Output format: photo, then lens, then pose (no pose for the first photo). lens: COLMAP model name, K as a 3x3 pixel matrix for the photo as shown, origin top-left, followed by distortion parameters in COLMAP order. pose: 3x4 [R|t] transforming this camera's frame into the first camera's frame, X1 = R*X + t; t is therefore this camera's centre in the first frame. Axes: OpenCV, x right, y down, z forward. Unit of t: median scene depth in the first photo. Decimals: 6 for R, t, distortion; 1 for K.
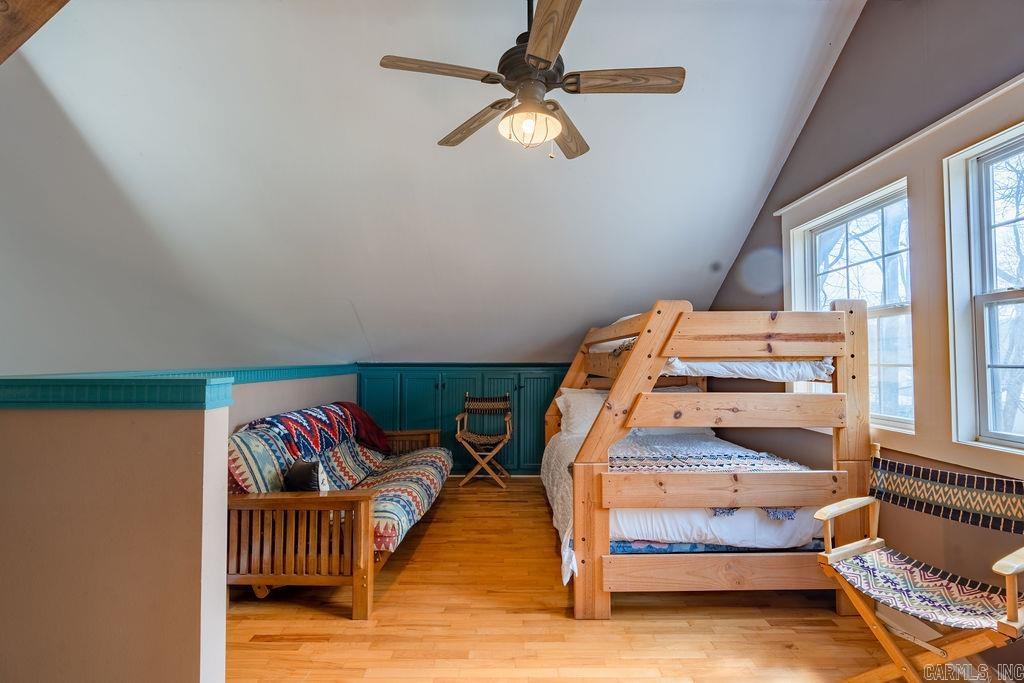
lens RADIAL K [[477.6, 0, 513.0], [0, 477.6, 342.8], [0, 0, 1]] dist [-0.004175, 0.000005]
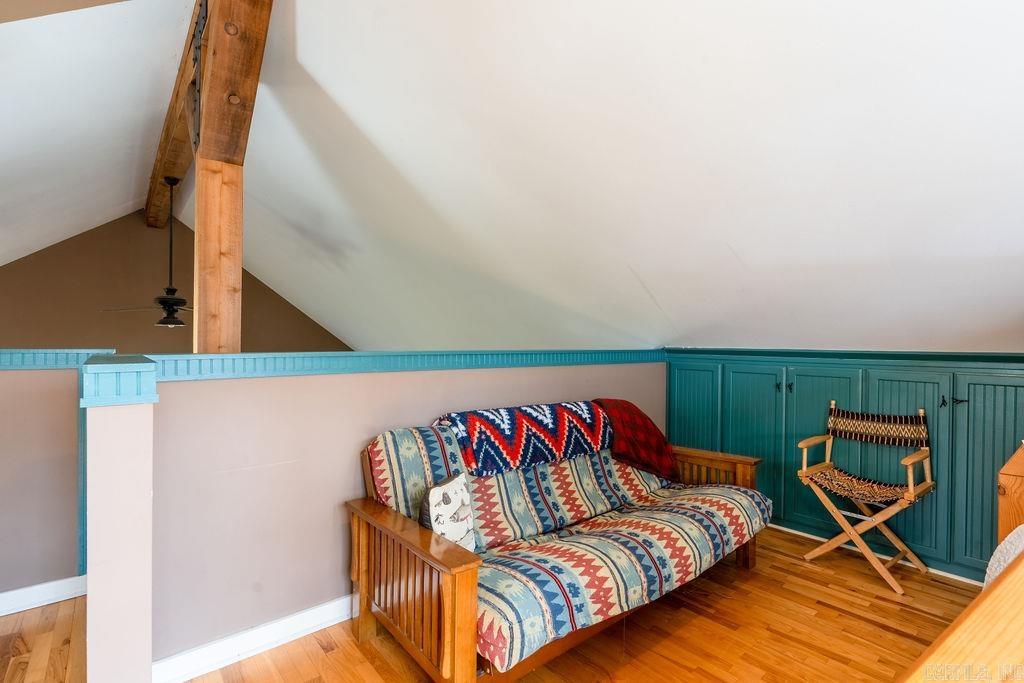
lens RADIAL K [[477.6, 0, 513.0], [0, 477.6, 342.8], [0, 0, 1]] dist [-0.004175, 0.000005]
pose [[0.641974, 0.005152, -0.766709, 0.130141], [0.017927, 0.999603, 0.021727, 0.016129], [0.766517, -0.027693, 0.641627, 0.423742]]
